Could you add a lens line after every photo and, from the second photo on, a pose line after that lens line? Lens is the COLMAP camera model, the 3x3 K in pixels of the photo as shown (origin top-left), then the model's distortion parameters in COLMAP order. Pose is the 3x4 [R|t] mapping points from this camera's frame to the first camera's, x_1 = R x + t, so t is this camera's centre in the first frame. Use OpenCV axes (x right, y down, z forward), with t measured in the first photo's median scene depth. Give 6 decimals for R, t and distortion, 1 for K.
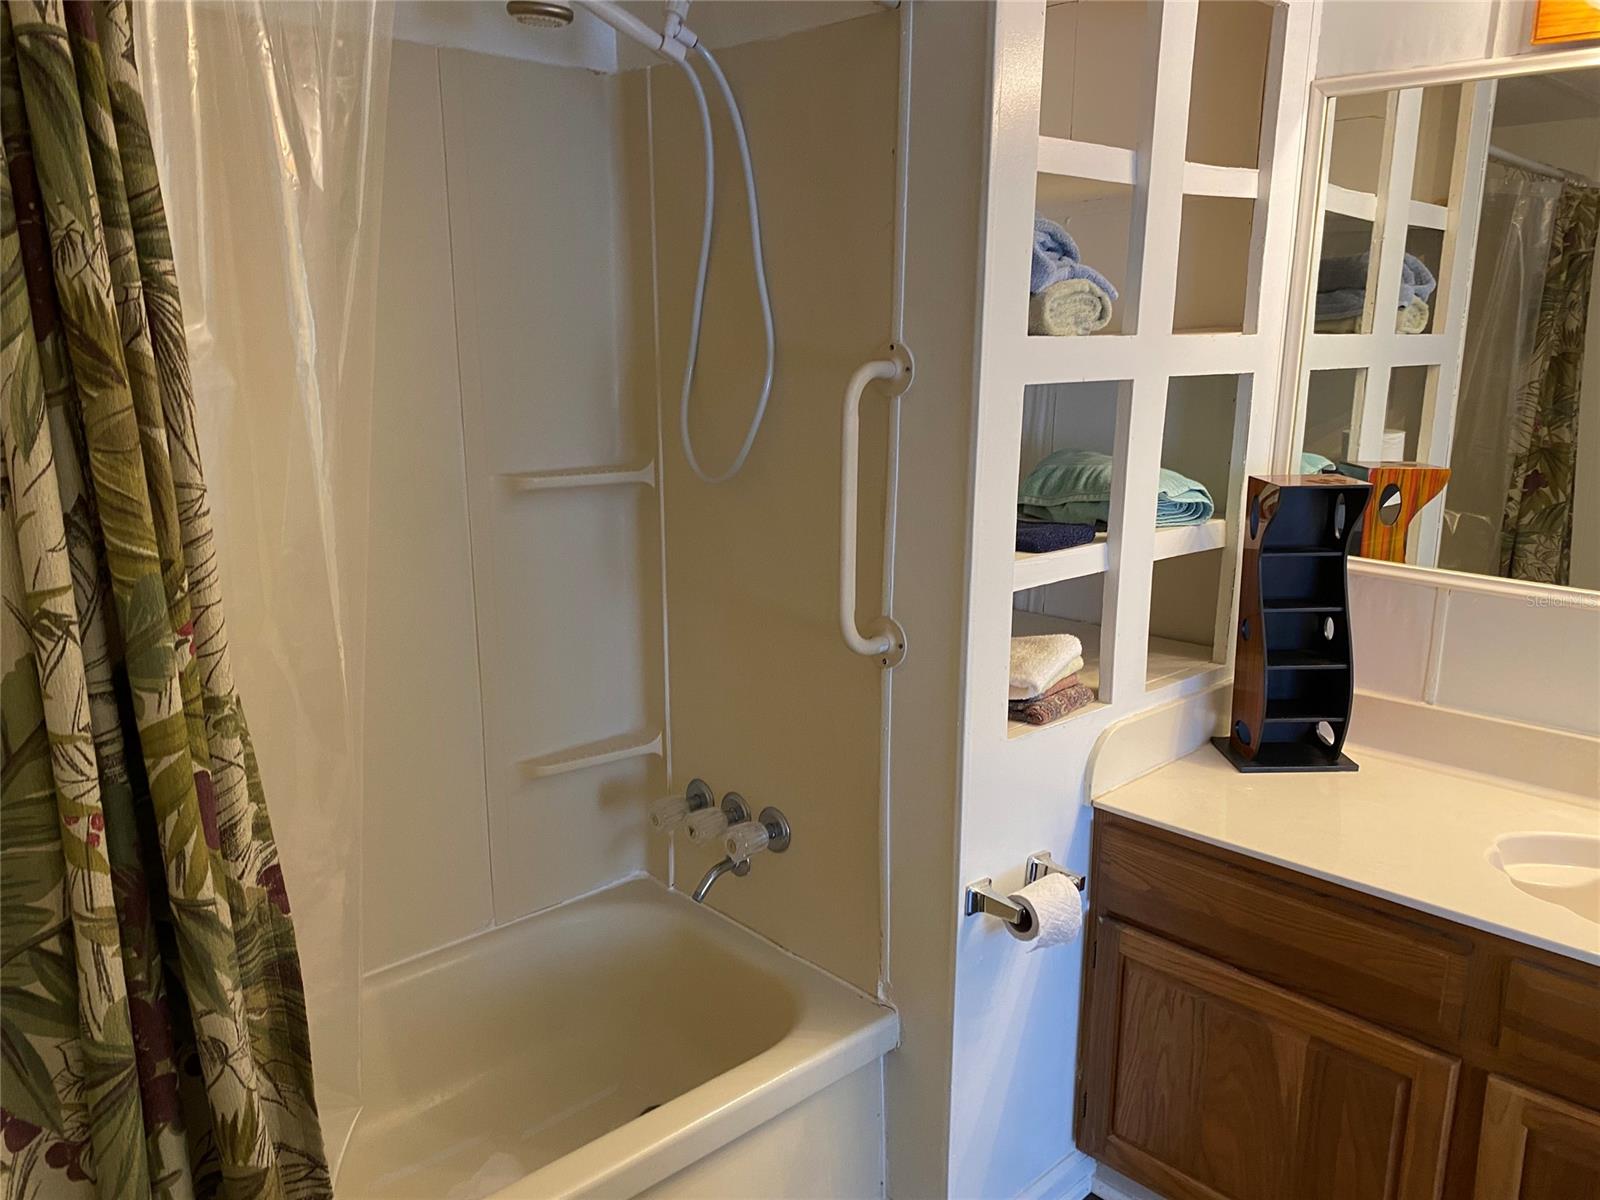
lens RADIAL K [[1236.8, 0, 802.4], [0, 1236.8, 617.8], [0, 0, 1]] dist [0.028354, -0.018035]
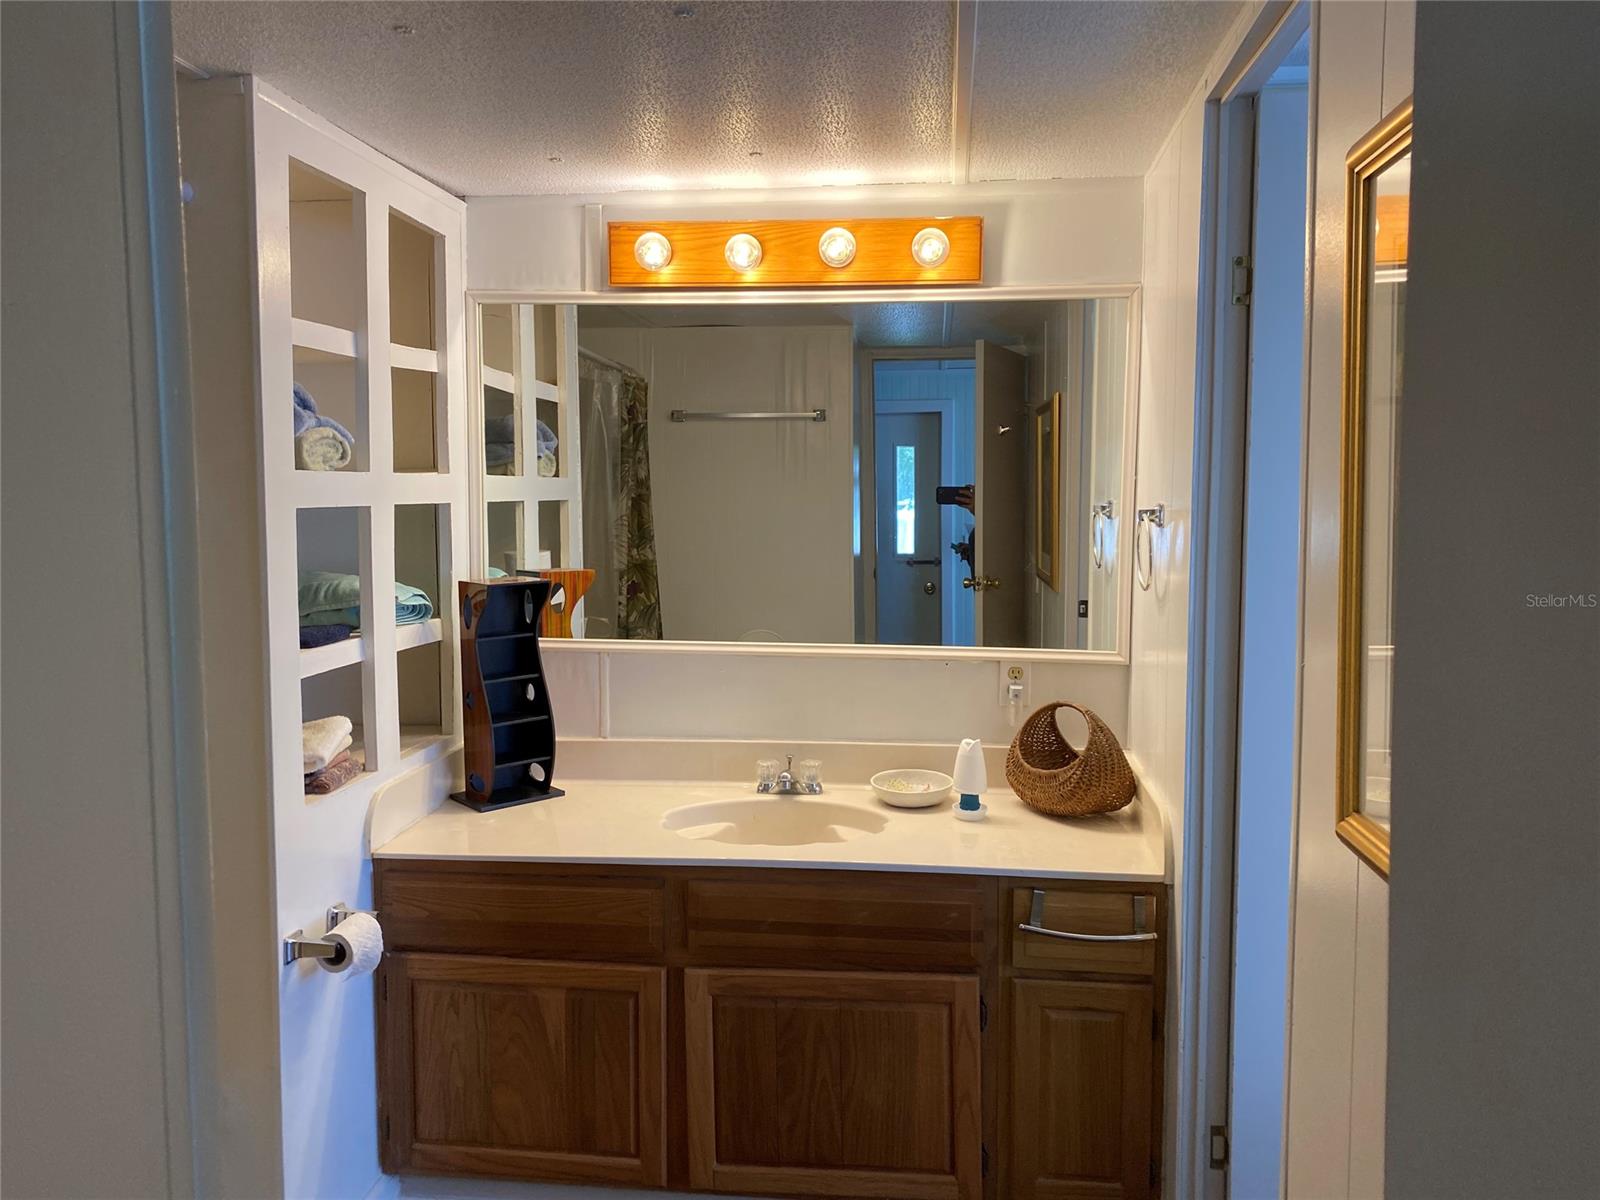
lens RADIAL K [[1228.8, 0, 803.4], [0, 1228.8, 577.7], [0, 0, 1]] dist [0.002467, -0.155447]
pose [[0.771531, -0.048097, 0.634371, -0.173172], [0.145010, 0.984185, -0.101745, 0.064168], [-0.619444, 0.170489, 0.766304, -0.196134]]
